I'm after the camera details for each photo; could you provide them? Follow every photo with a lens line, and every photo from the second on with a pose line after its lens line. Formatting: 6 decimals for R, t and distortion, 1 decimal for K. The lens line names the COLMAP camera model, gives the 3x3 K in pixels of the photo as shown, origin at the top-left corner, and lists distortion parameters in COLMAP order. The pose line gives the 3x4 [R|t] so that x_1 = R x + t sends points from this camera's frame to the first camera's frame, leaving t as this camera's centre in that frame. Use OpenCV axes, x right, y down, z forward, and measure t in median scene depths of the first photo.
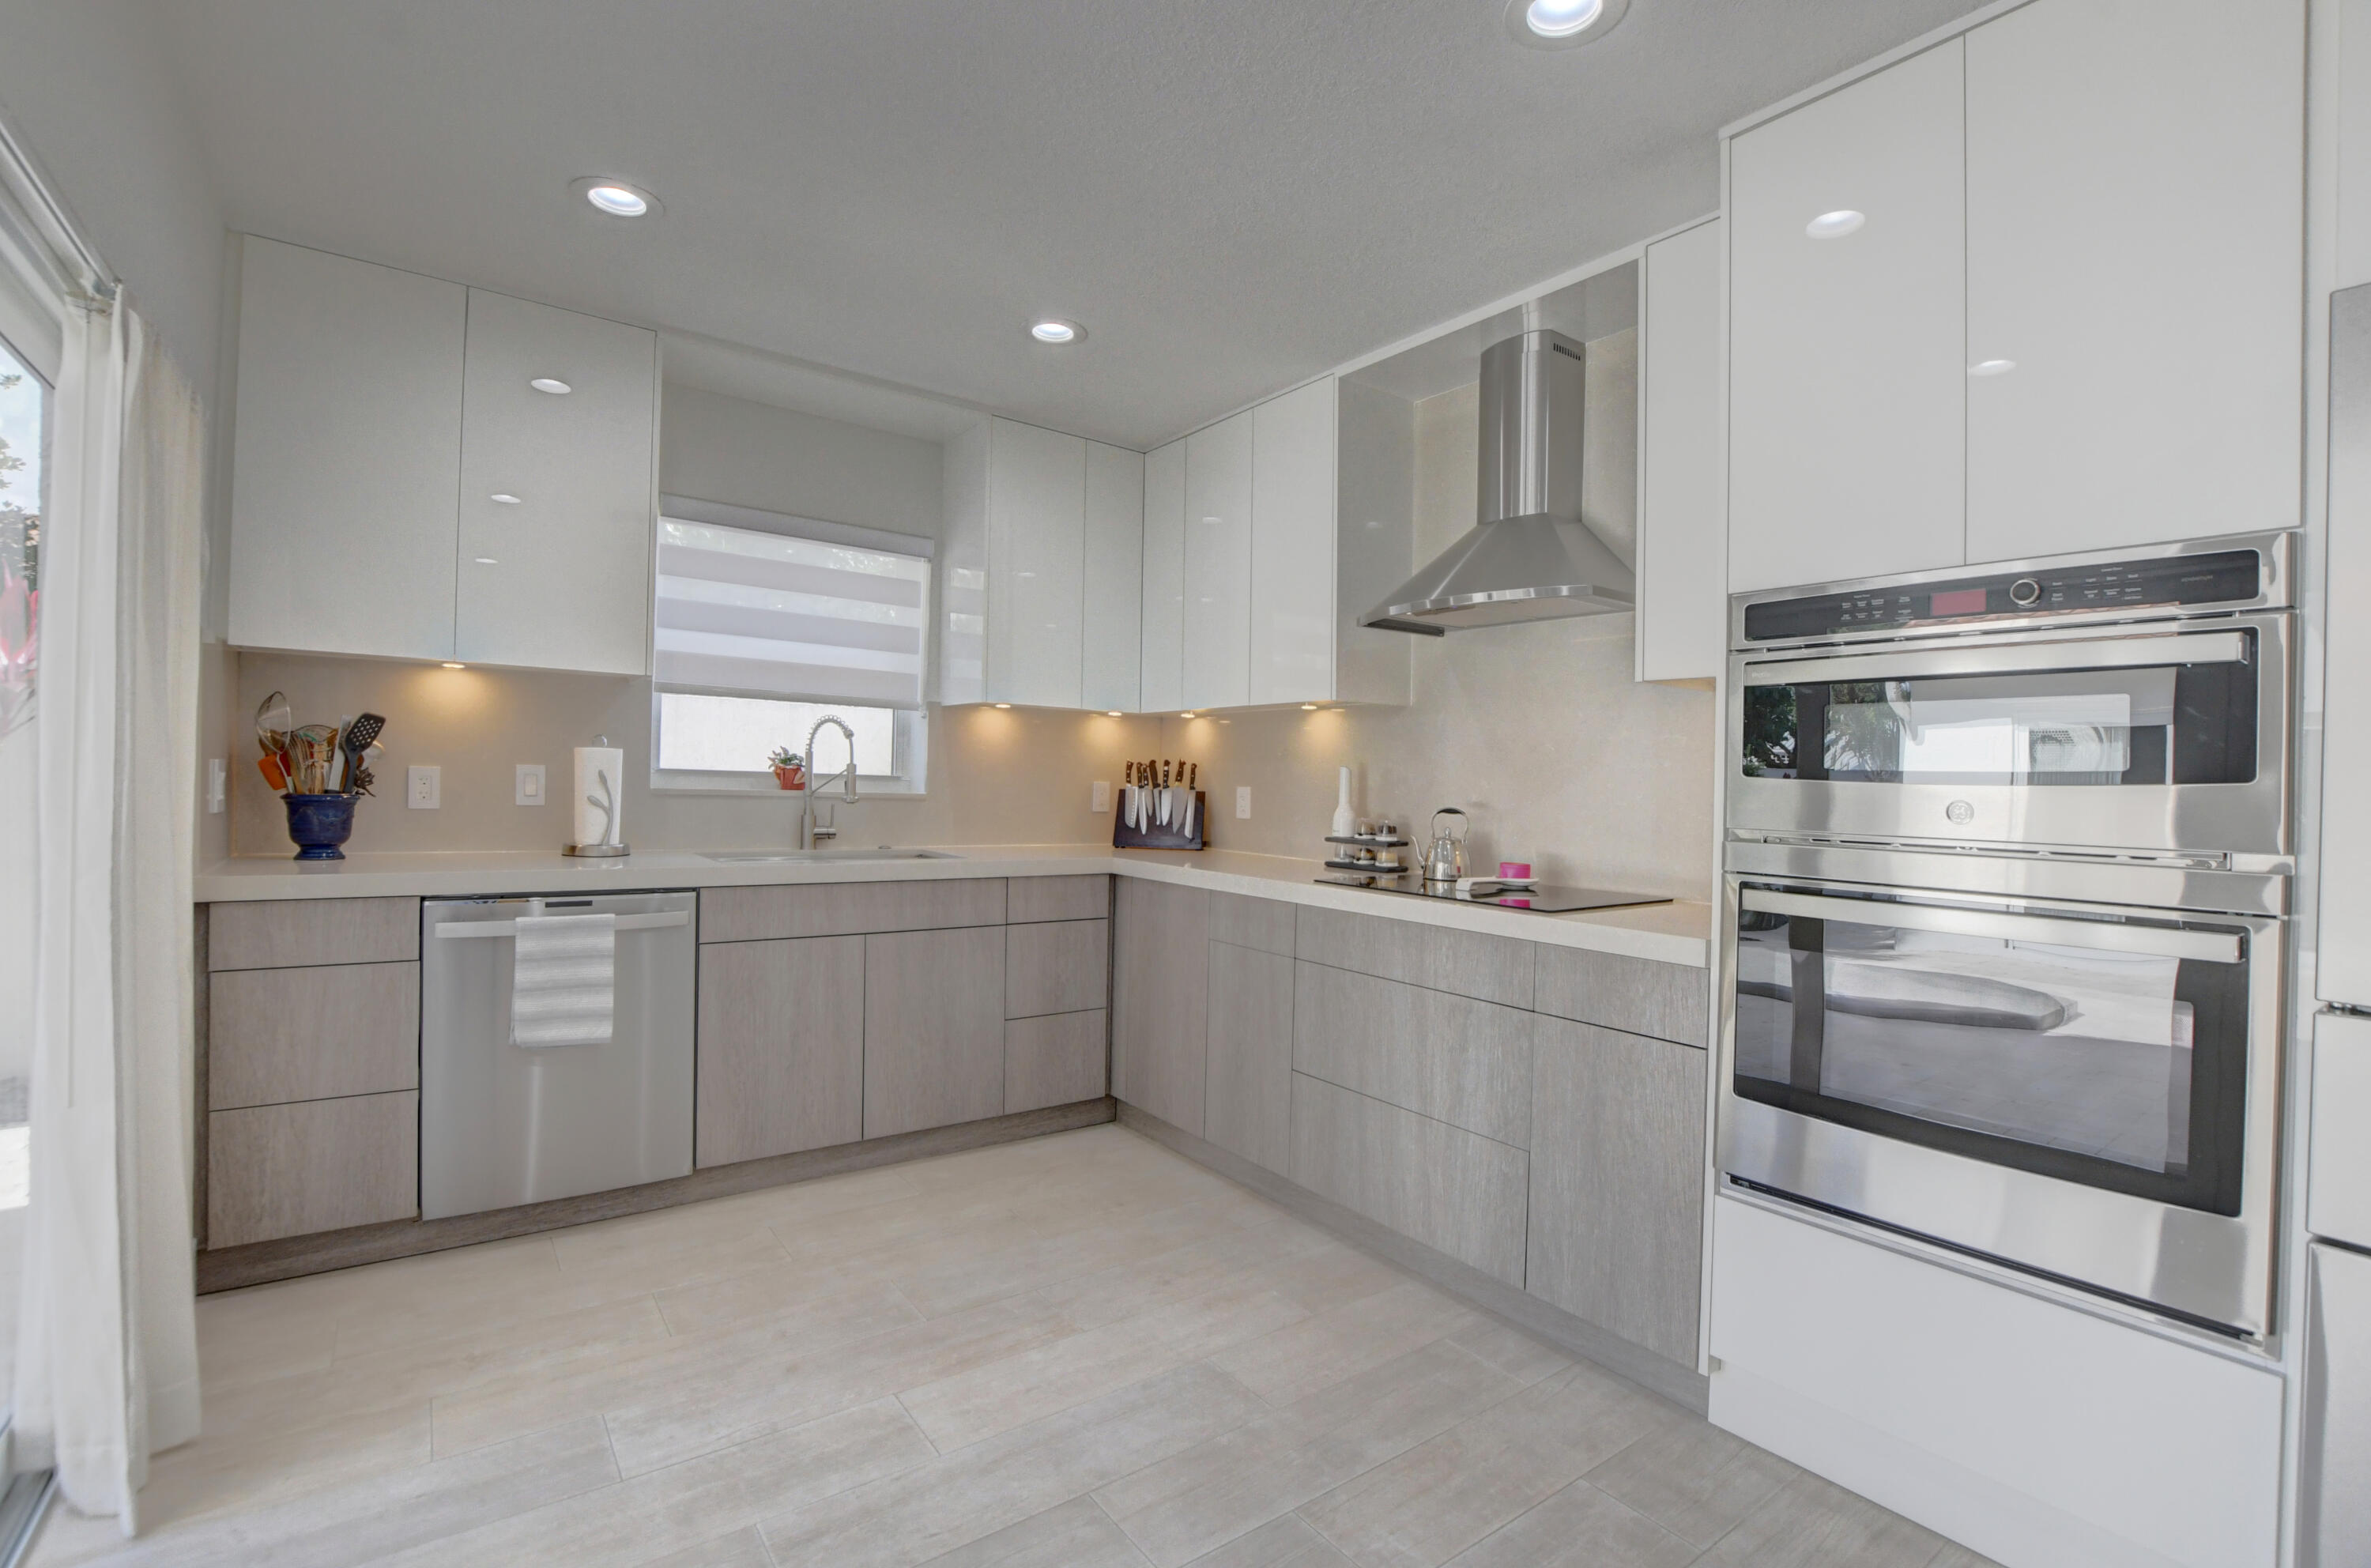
lens RADIAL K [[1057.2, 0, 1190.1], [0, 1057.2, 797.6], [0, 0, 1]] dist [-0.029949, 0.003554]
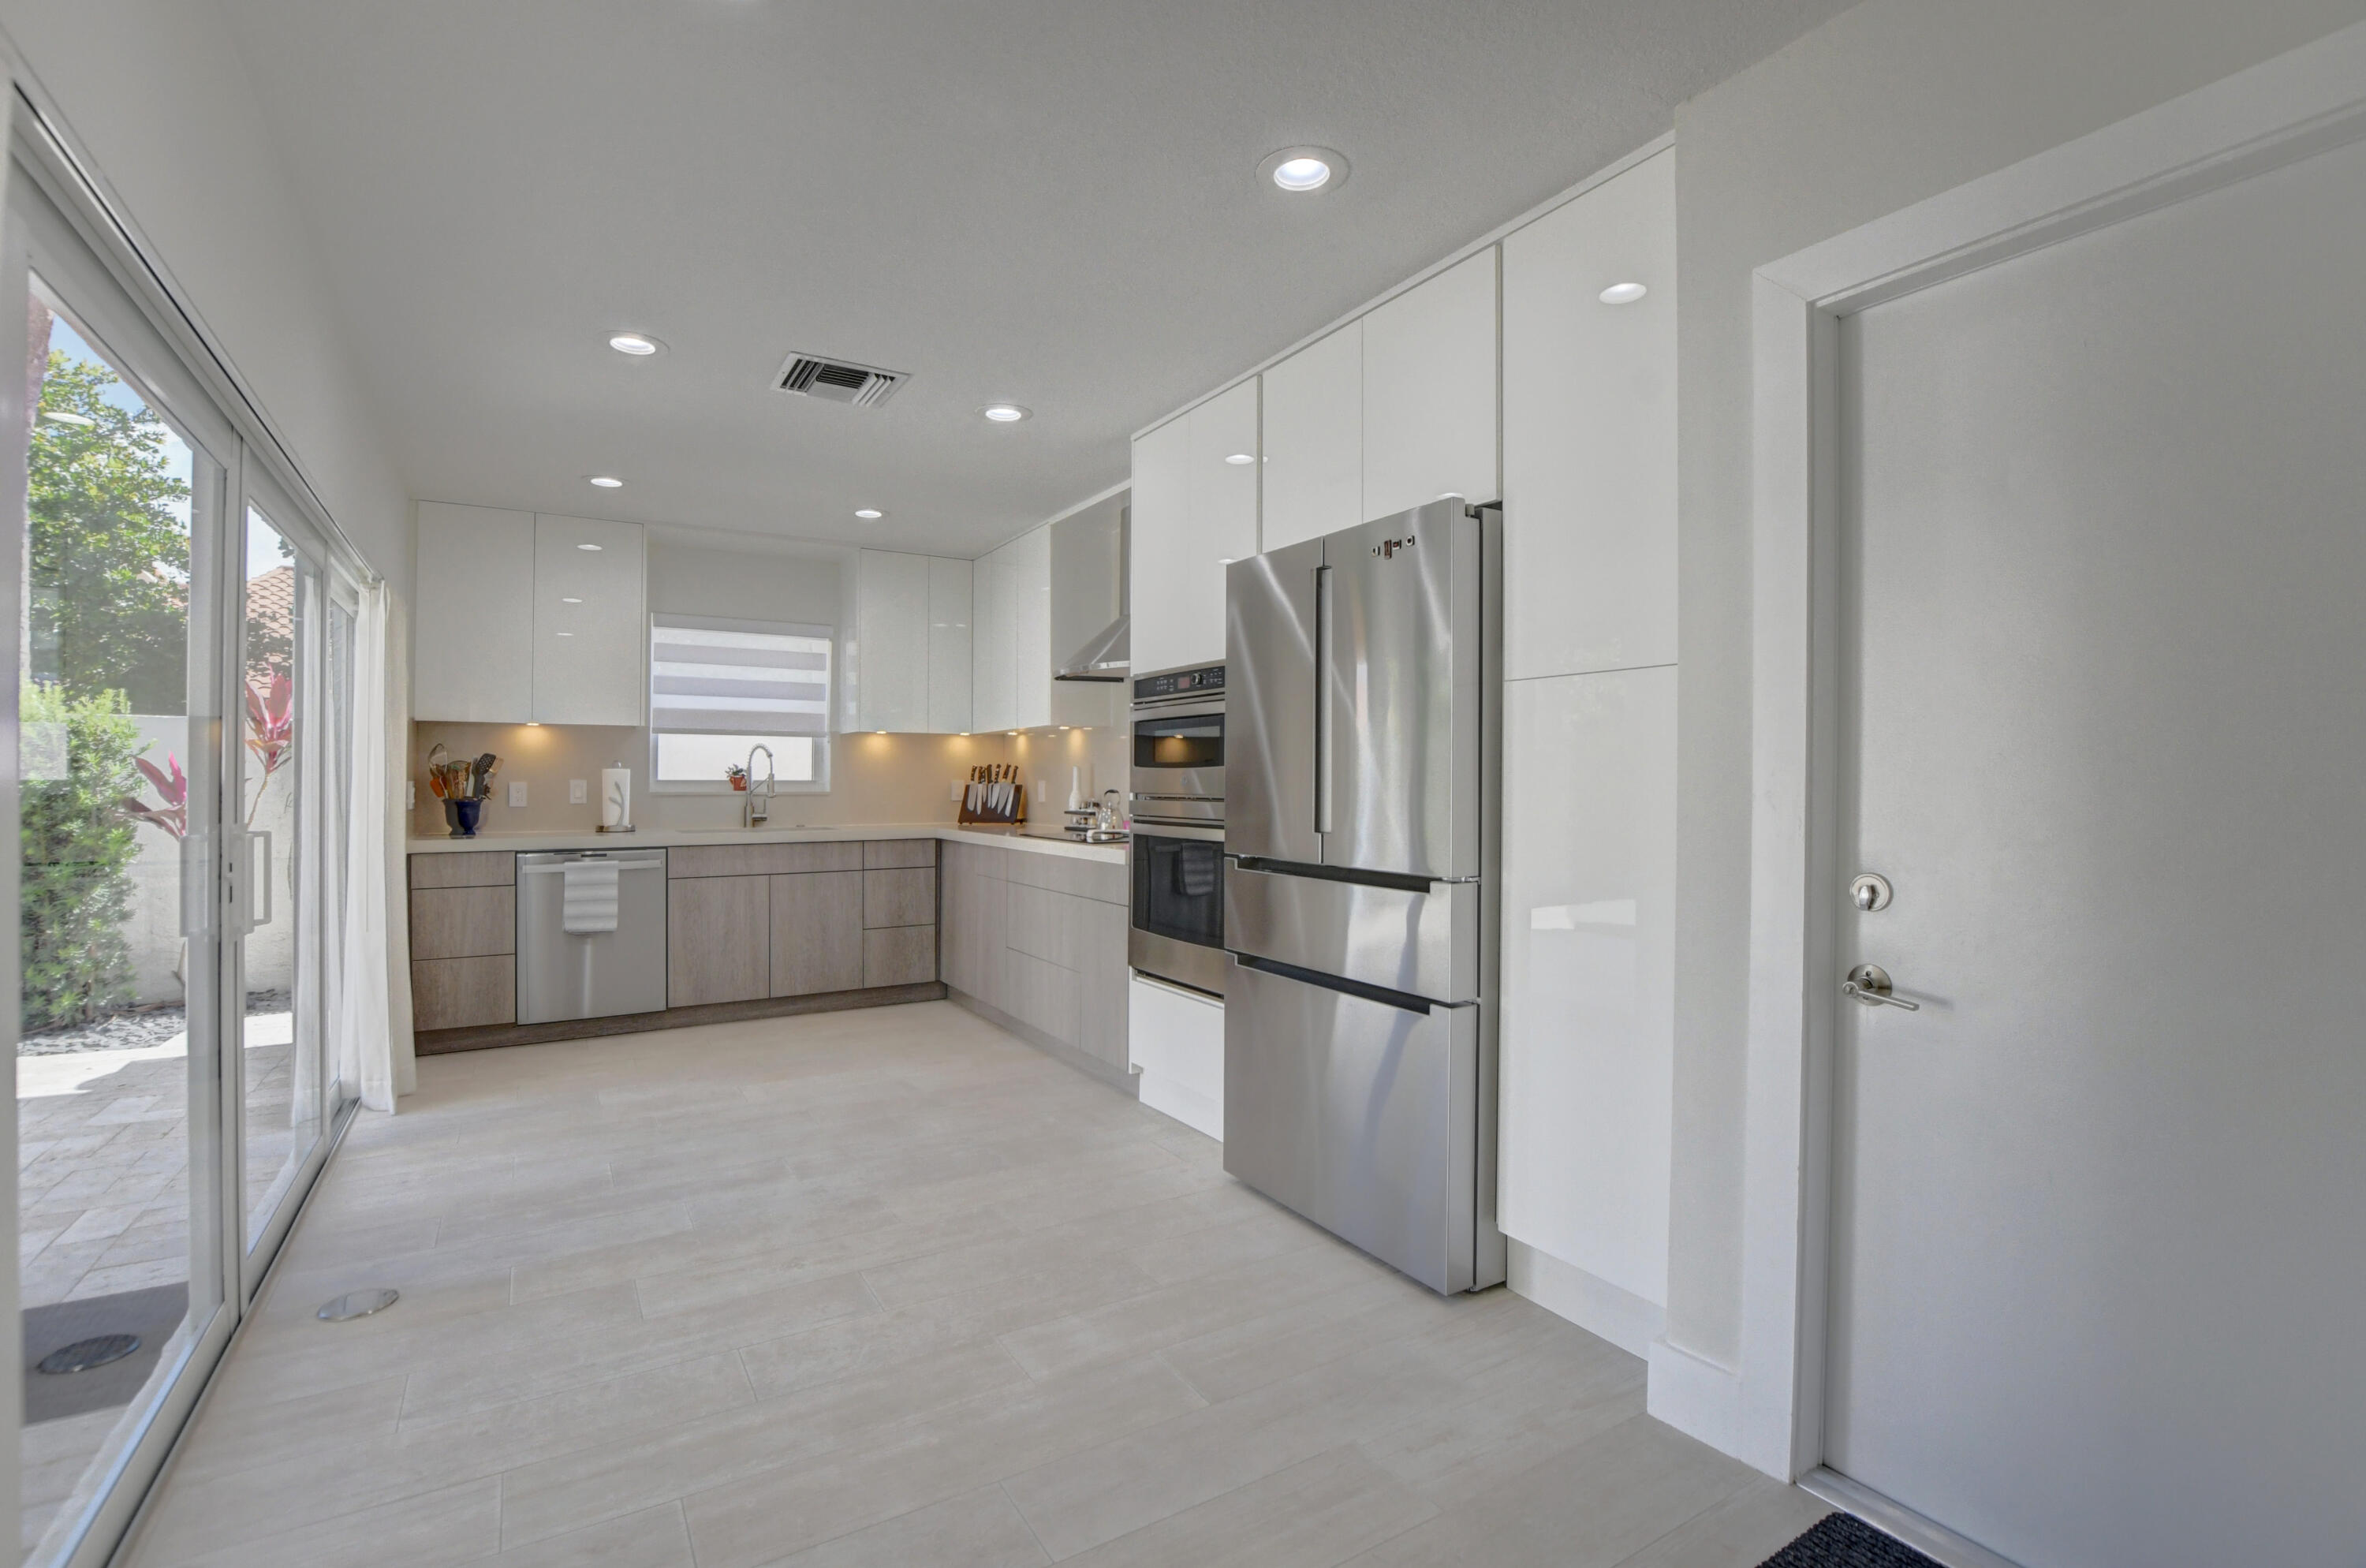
lens RADIAL K [[1055.0, 0, 1184.8], [0, 1055.0, 773.7], [0, 0, 1]] dist [-0.029949, 0.003554]
pose [[0.996555, -0.029995, -0.077318, 0.459549], [0.028358, 0.999352, -0.022187, 0.023273], [0.077933, 0.019918, 0.996760, -0.586163]]
